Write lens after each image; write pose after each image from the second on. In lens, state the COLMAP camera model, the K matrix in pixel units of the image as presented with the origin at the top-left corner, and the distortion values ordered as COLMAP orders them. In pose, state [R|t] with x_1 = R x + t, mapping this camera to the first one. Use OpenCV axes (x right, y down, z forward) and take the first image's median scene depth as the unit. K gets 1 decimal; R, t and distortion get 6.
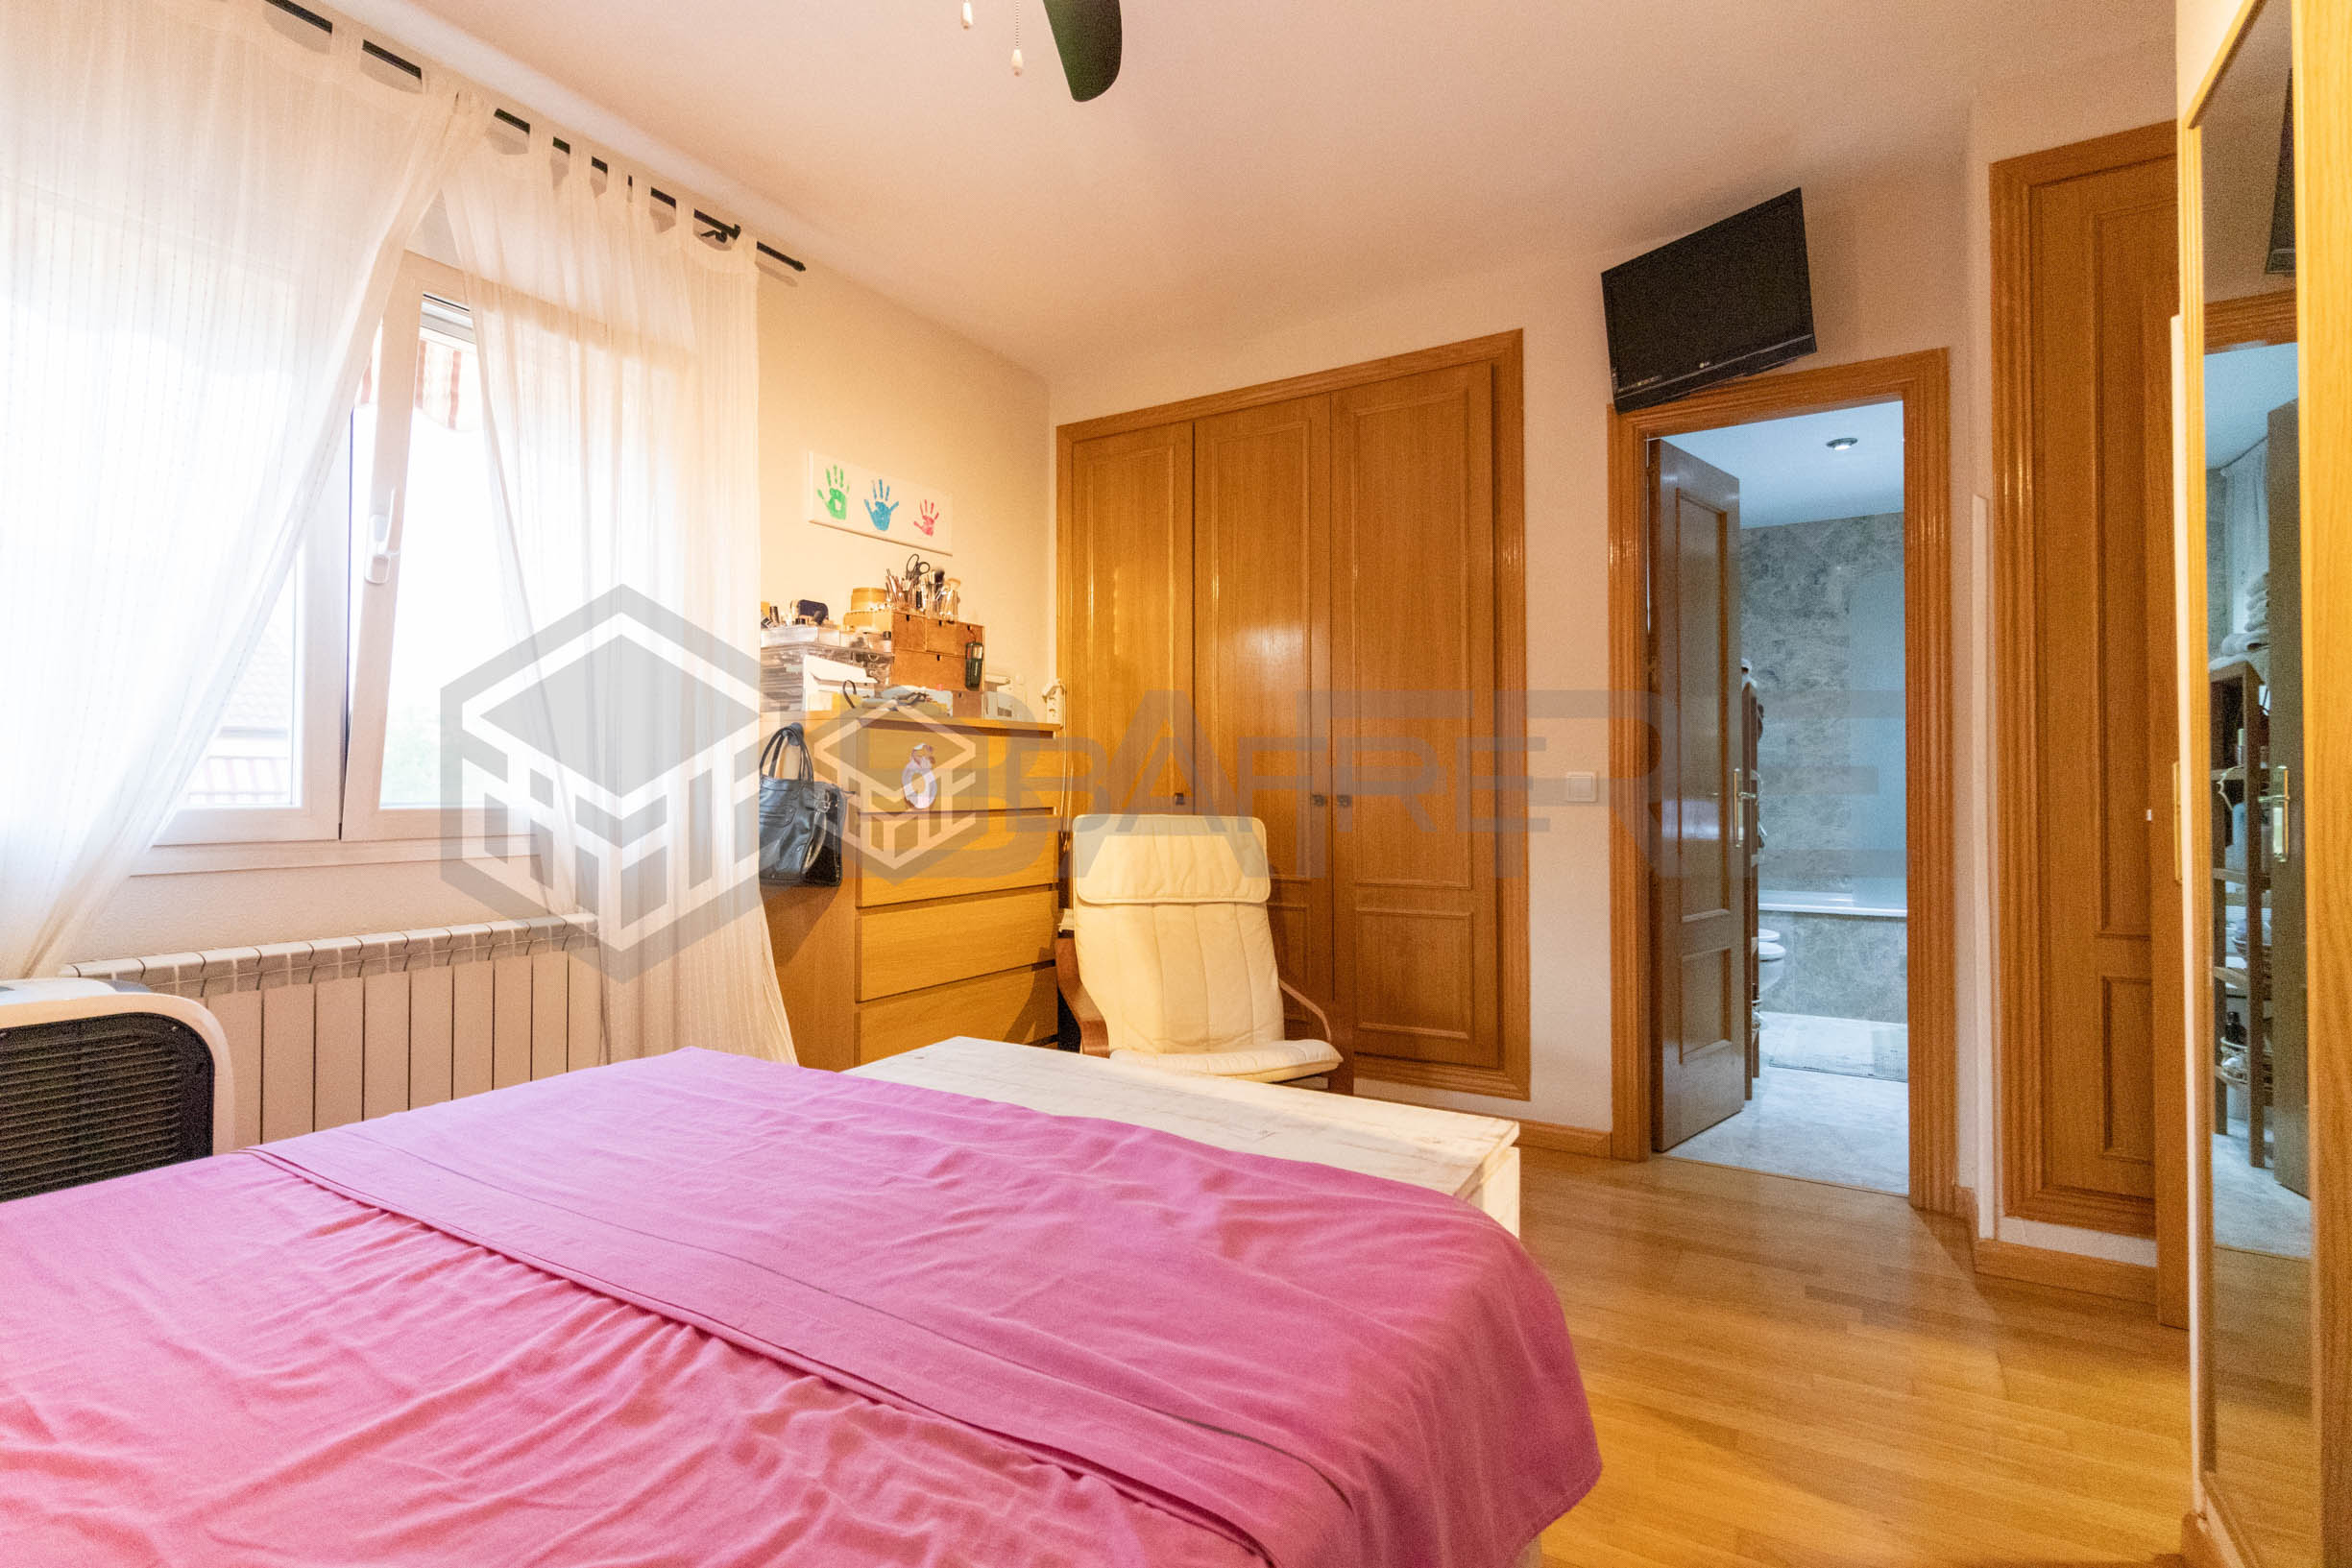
lens RADIAL K [[1093.6, 0, 1150.1], [0, 1093.6, 750.1], [0, 0, 1]] dist [0.002250, 0.000331]
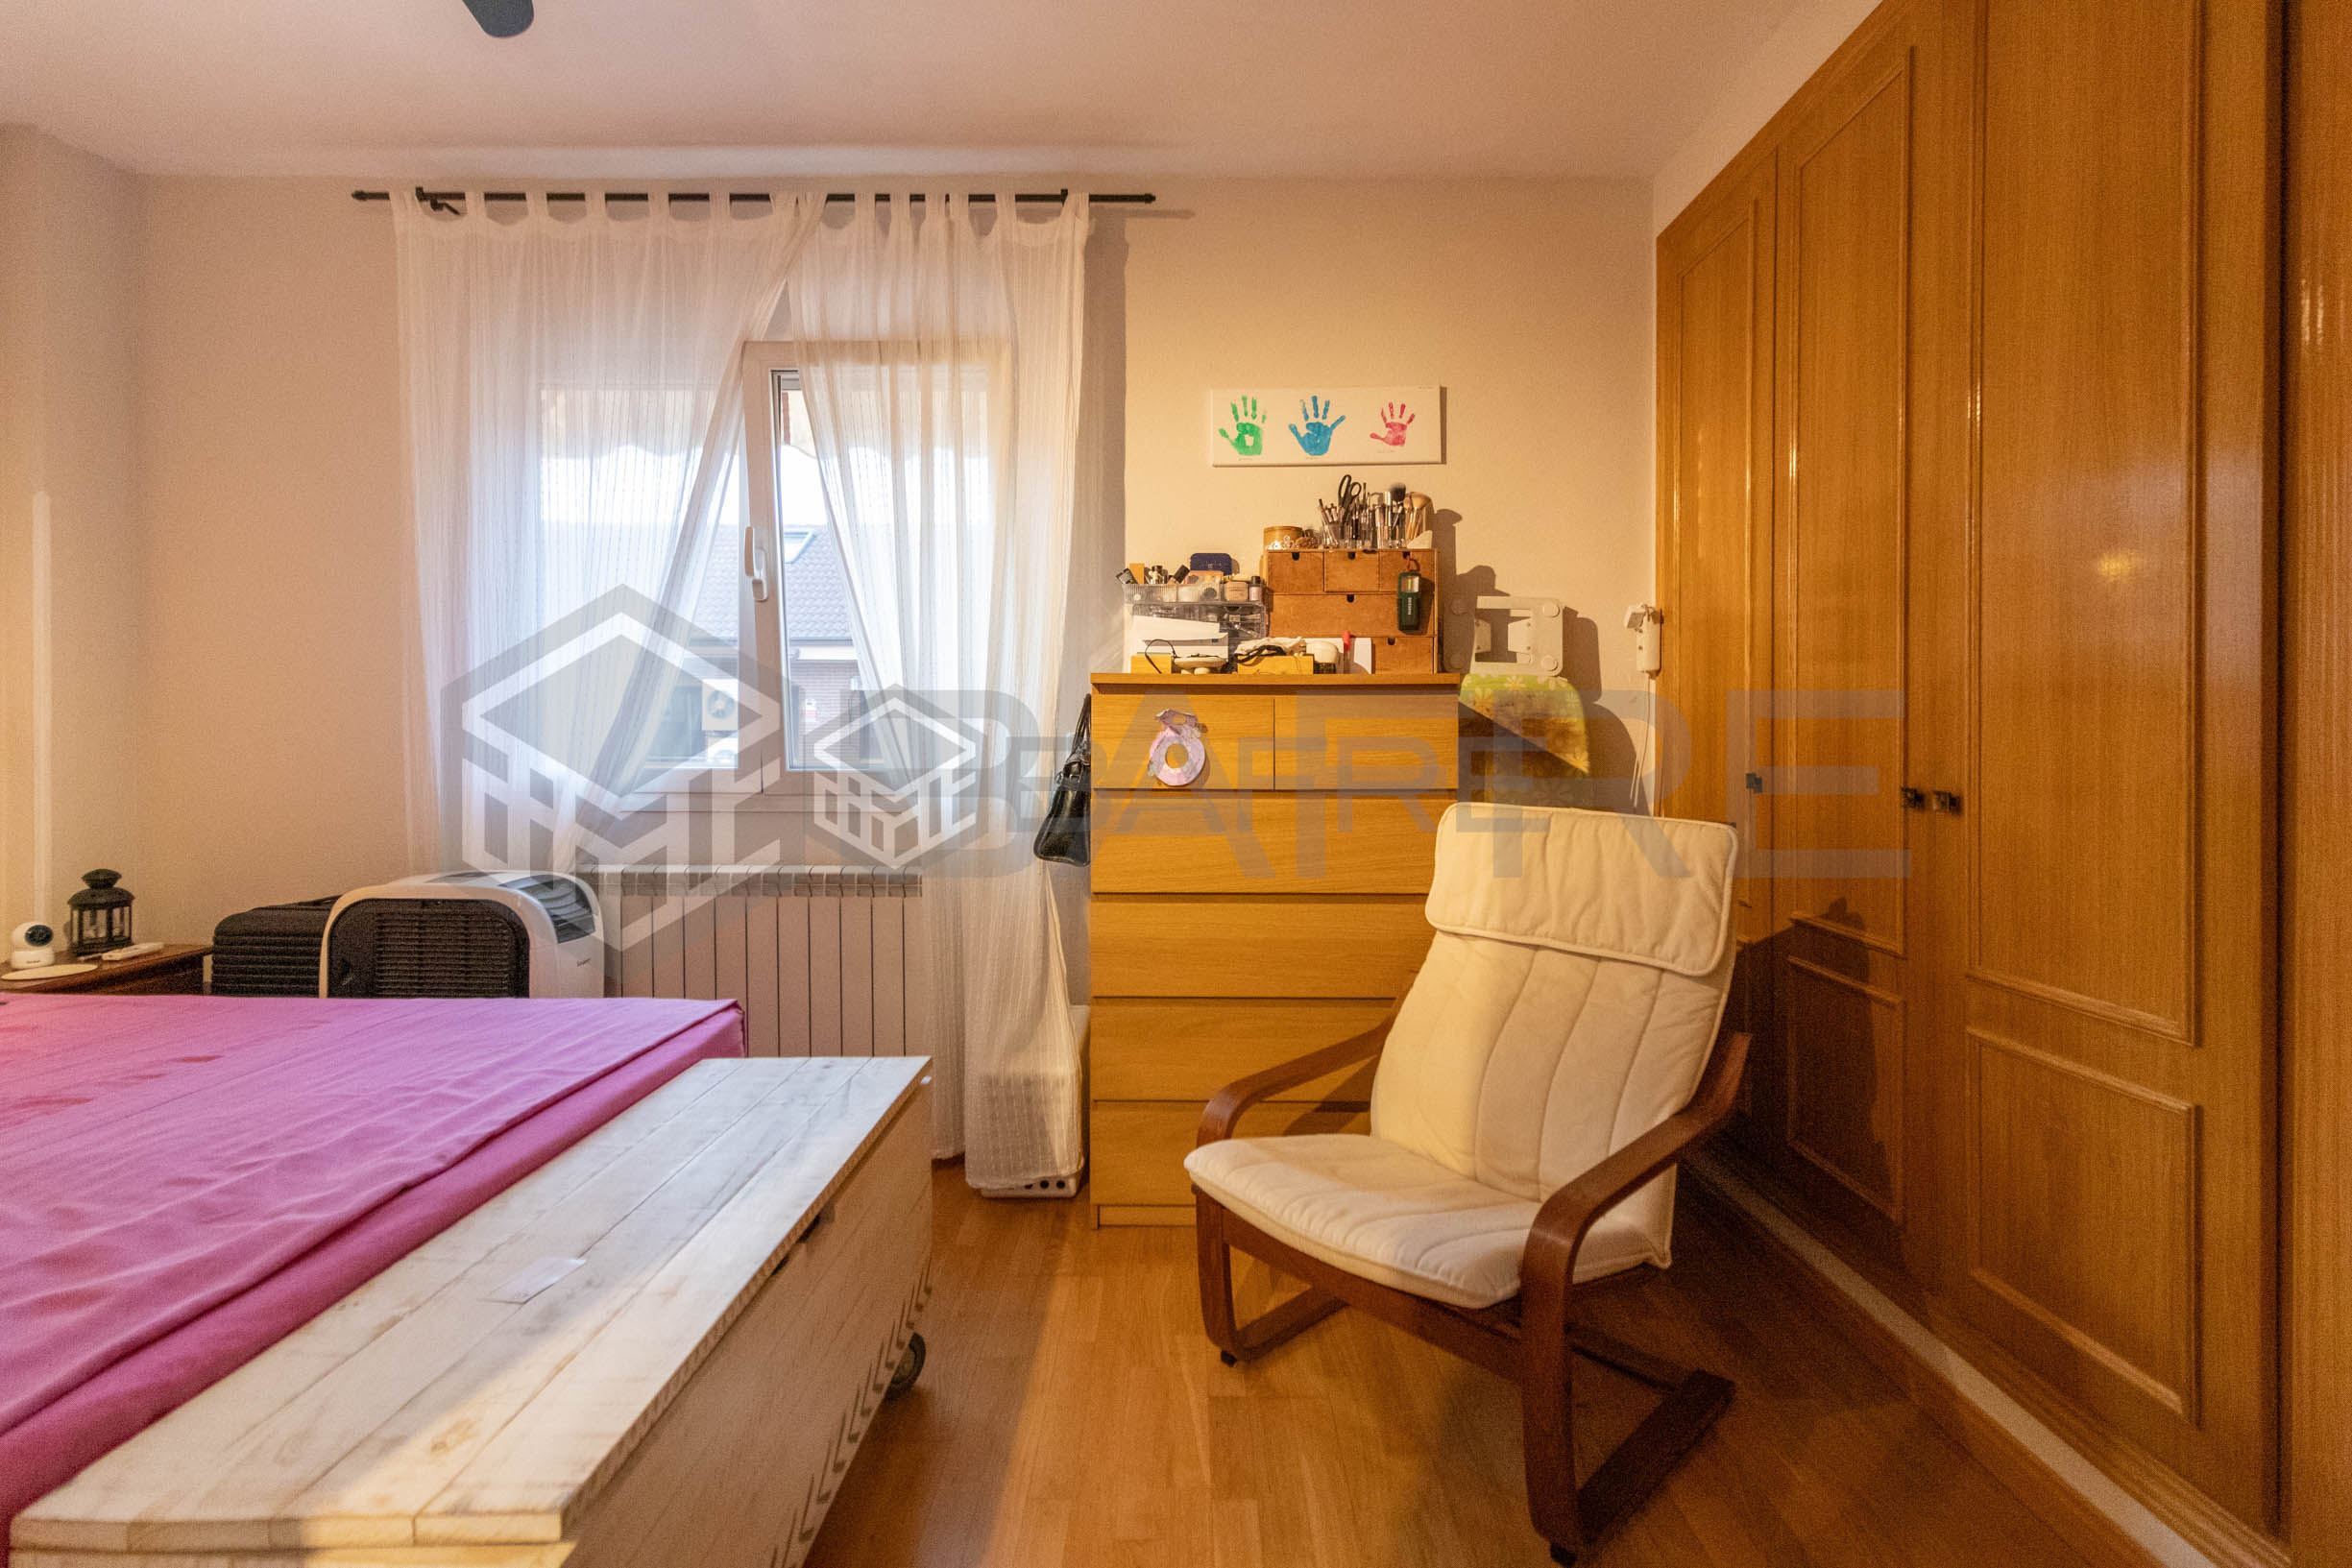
lens RADIAL K [[1070.9, 0, 1173.4], [0, 1070.9, 729.4], [0, 0, 1]] dist [-0.003215, -0.000649]
pose [[0.523771, -0.002884, -0.851854, 0.501438], [0.024765, 0.999623, 0.011842, -0.000213], [0.851499, -0.027299, 0.523645, 0.570844]]
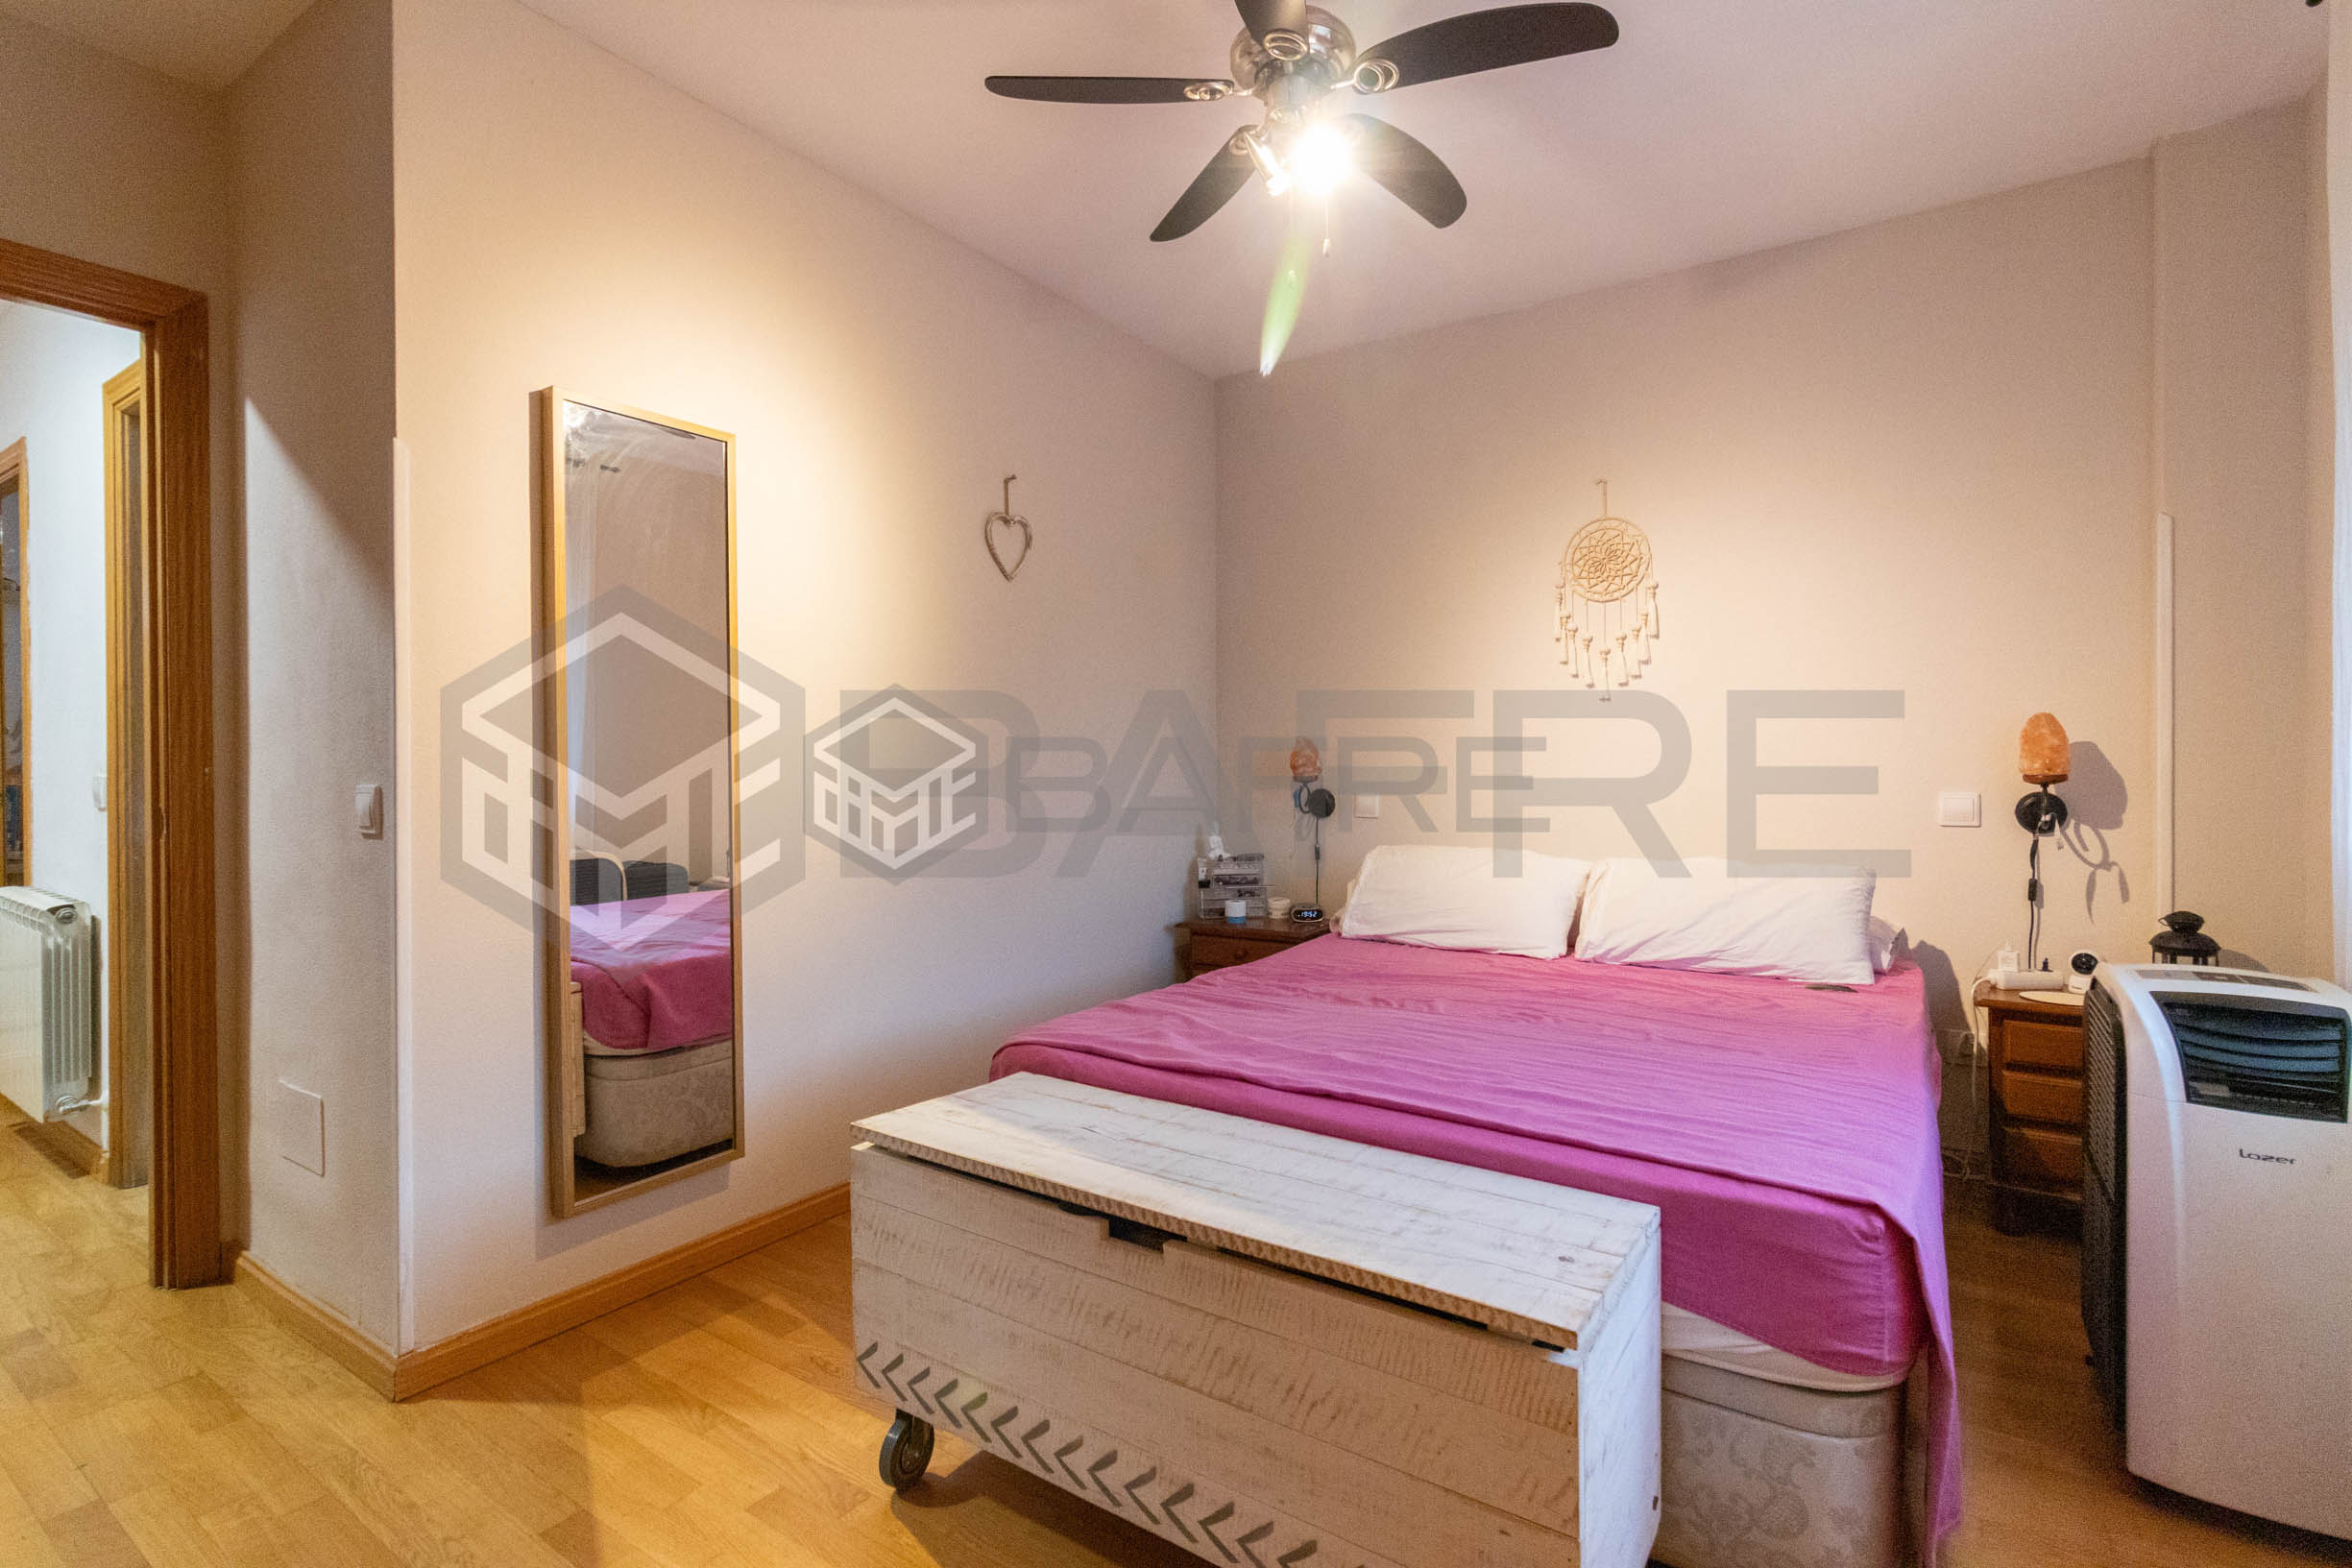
lens RADIAL K [[1111.1, 0, 1175.8], [0, 1111.1, 756.5], [0, 0, 1]] dist [0.002370, 0.000089]
pose [[-0.999131, 0.004255, 0.041473, -0.013964], [0.002874, 0.999441, -0.033310, 0.012461], [-0.041591, -0.033162, -0.998584, 1.191400]]
